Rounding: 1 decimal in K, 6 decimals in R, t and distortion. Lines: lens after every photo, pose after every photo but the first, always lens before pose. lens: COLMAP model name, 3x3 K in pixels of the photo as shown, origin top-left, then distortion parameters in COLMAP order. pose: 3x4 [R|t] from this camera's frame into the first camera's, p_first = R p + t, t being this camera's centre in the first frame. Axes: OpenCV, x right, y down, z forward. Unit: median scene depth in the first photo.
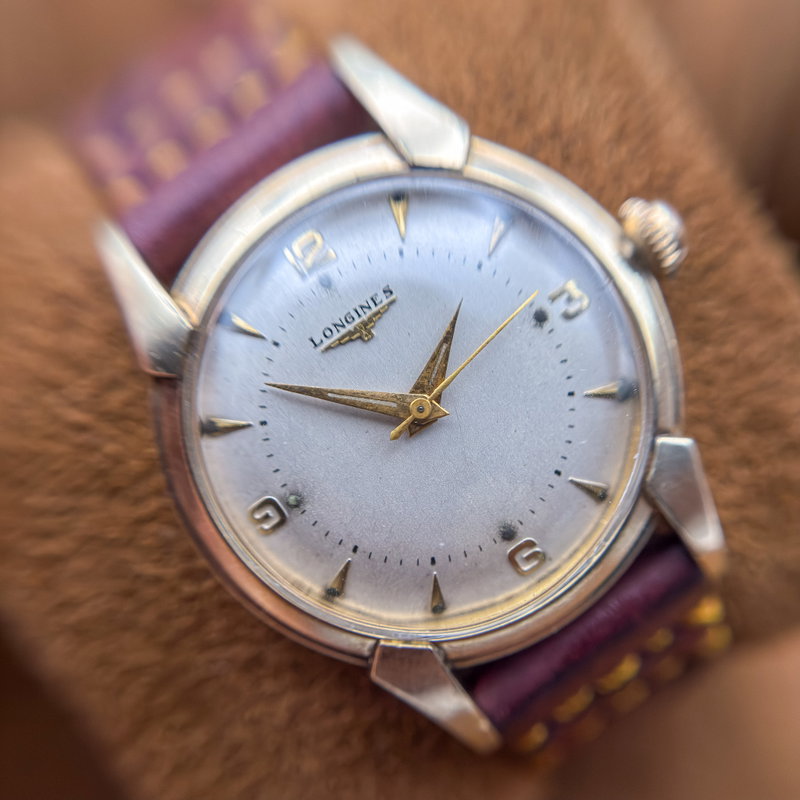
lens RADIAL K [[870.1, 0, 421.1], [0, 870.1, 435.9], [0, 0, 1]] dist [1.046034, -0.001477]
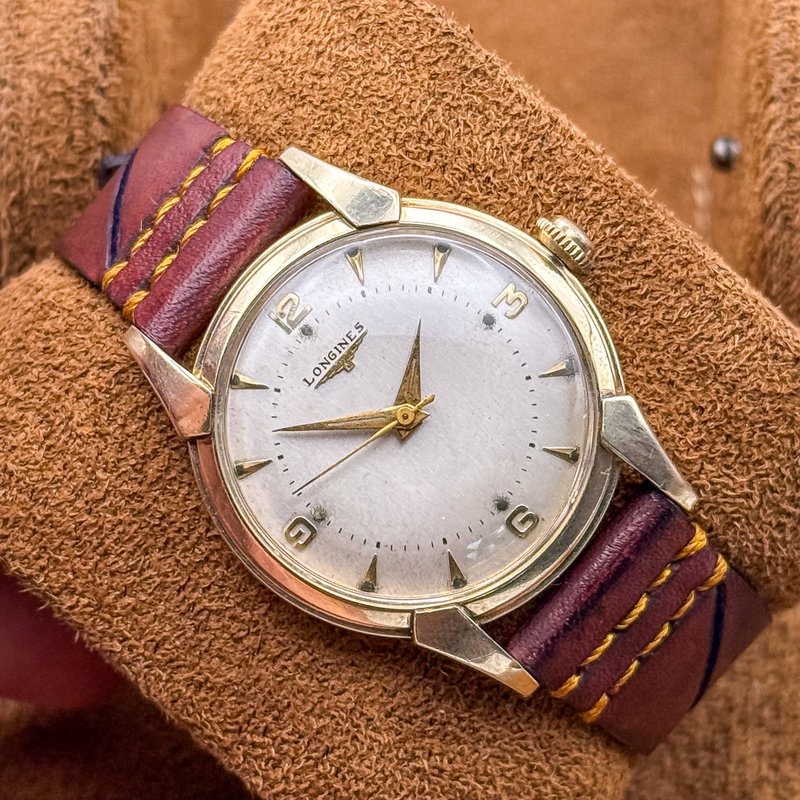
lens RADIAL K [[2666.9, 0, 400.0], [0, 2666.9, 400.0], [0, 0, 1]] dist [0.061369, 0.709476]
pose [[0.976489, -0.214014, -0.025832, 0.086472], [0.212797, 0.976143, -0.043153, 0.097800], [0.034451, 0.036642, 0.998734, -2.517077]]
